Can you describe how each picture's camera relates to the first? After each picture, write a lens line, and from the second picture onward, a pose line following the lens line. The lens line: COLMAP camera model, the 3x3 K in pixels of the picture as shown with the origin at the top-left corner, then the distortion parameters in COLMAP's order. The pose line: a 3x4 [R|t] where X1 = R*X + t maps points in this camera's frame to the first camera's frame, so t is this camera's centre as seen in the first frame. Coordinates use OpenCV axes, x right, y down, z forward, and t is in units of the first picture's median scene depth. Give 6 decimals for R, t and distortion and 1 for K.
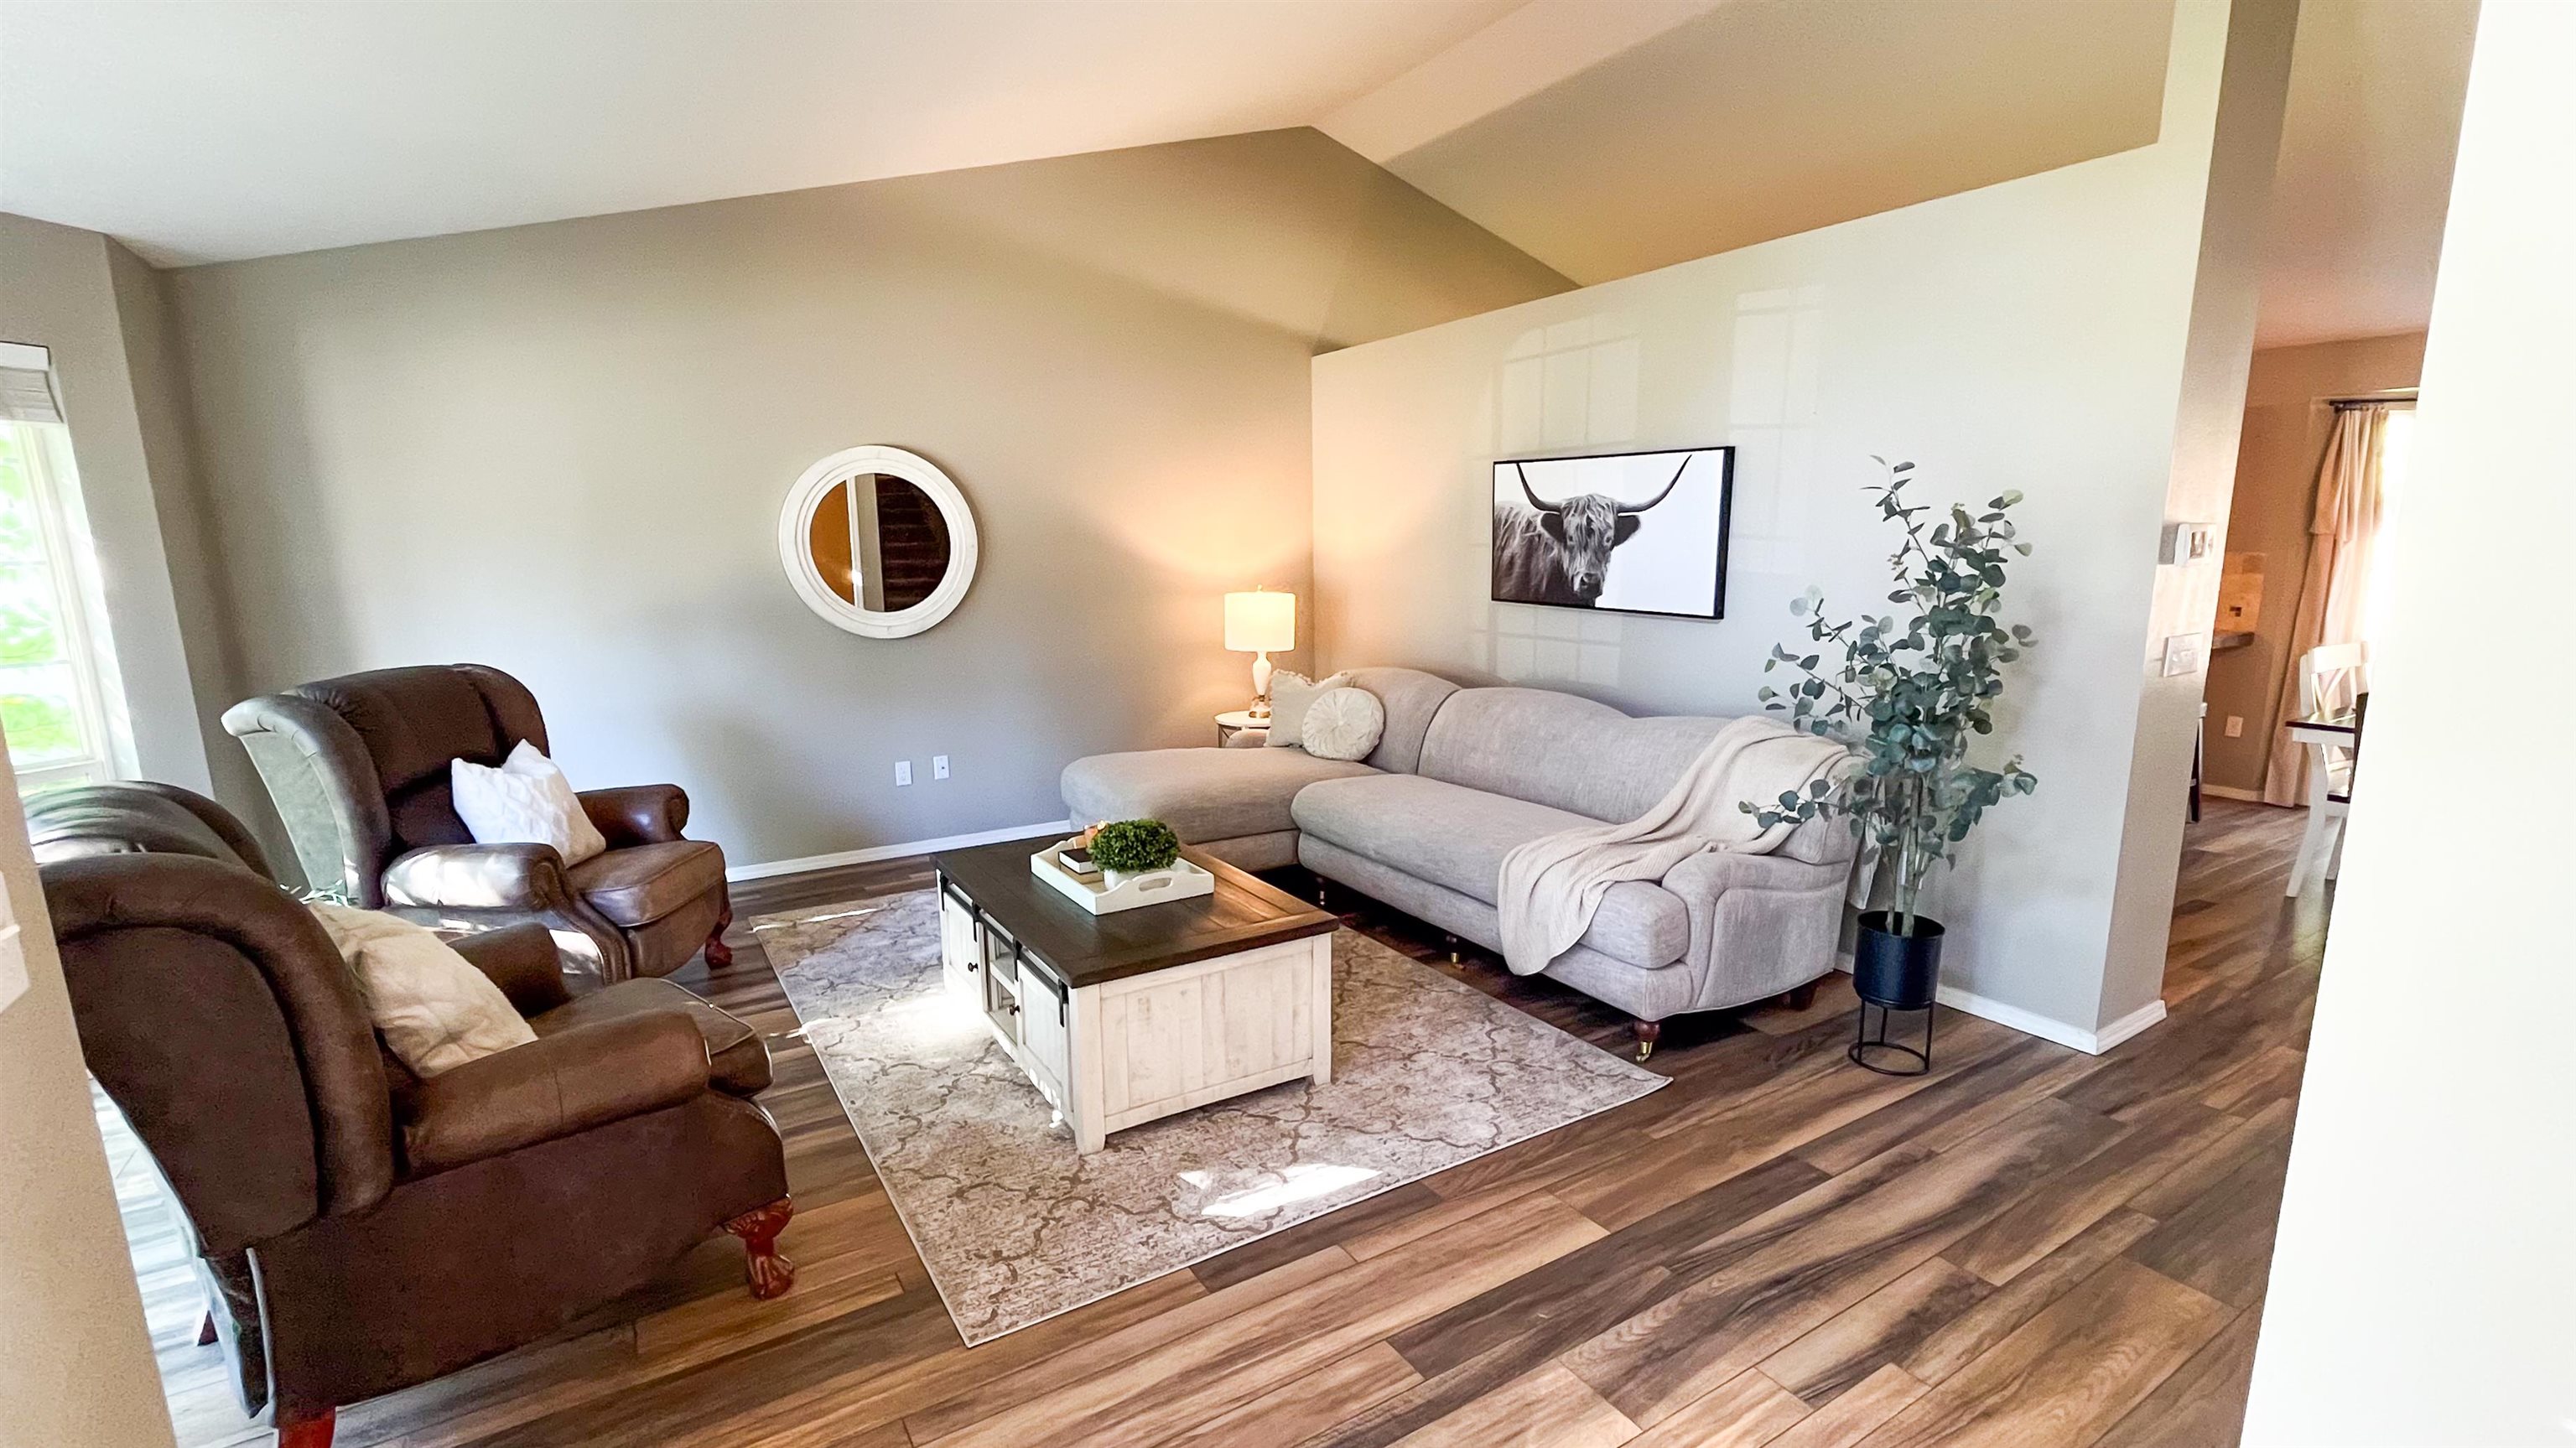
lens RADIAL K [[1117.2, 0, 1288.4], [0, 1117.2, 751.2], [0, 0, 1]] dist [0.000073, -0.000023]
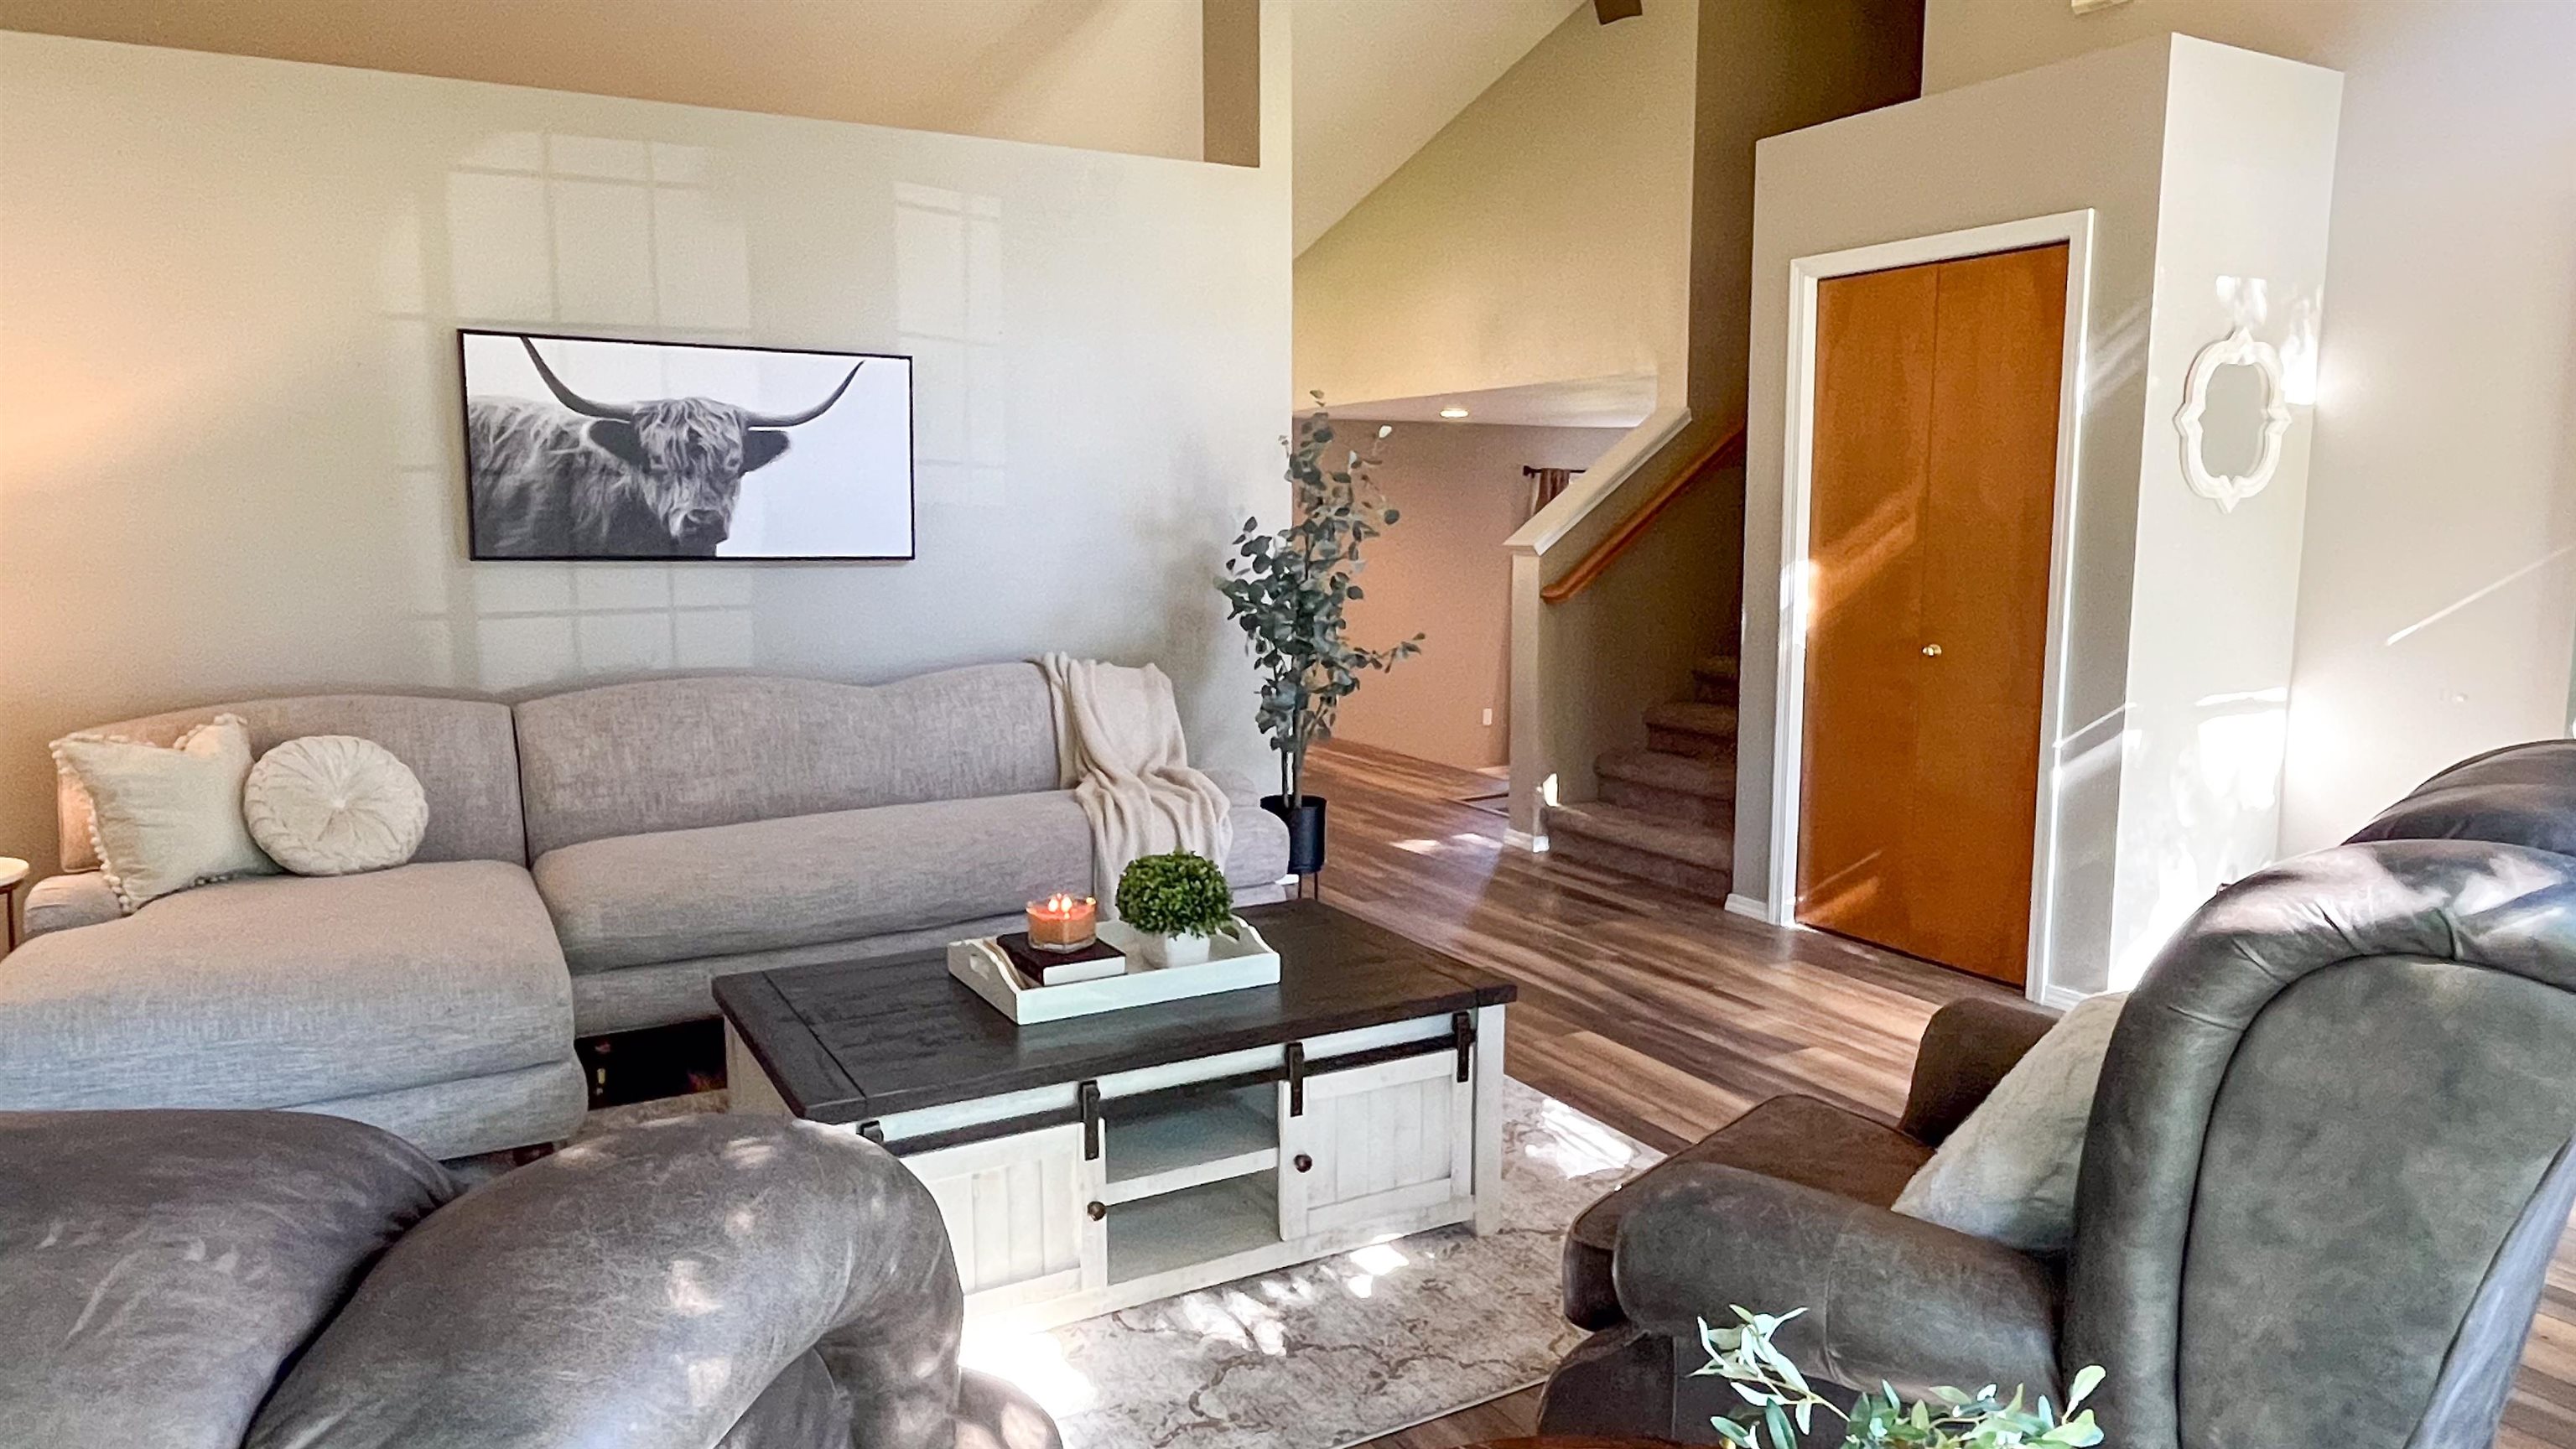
lens RADIAL K [[1638.9, 0, 1289.0], [0, 1638.9, 718.3], [0, 0, 1]] dist [-0.003836, -0.000076]
pose [[0.061550, -0.124756, 0.990277, -0.735479], [0.183132, 0.976726, 0.111666, -0.077935], [-0.981160, 0.174478, 0.082964, 0.570419]]
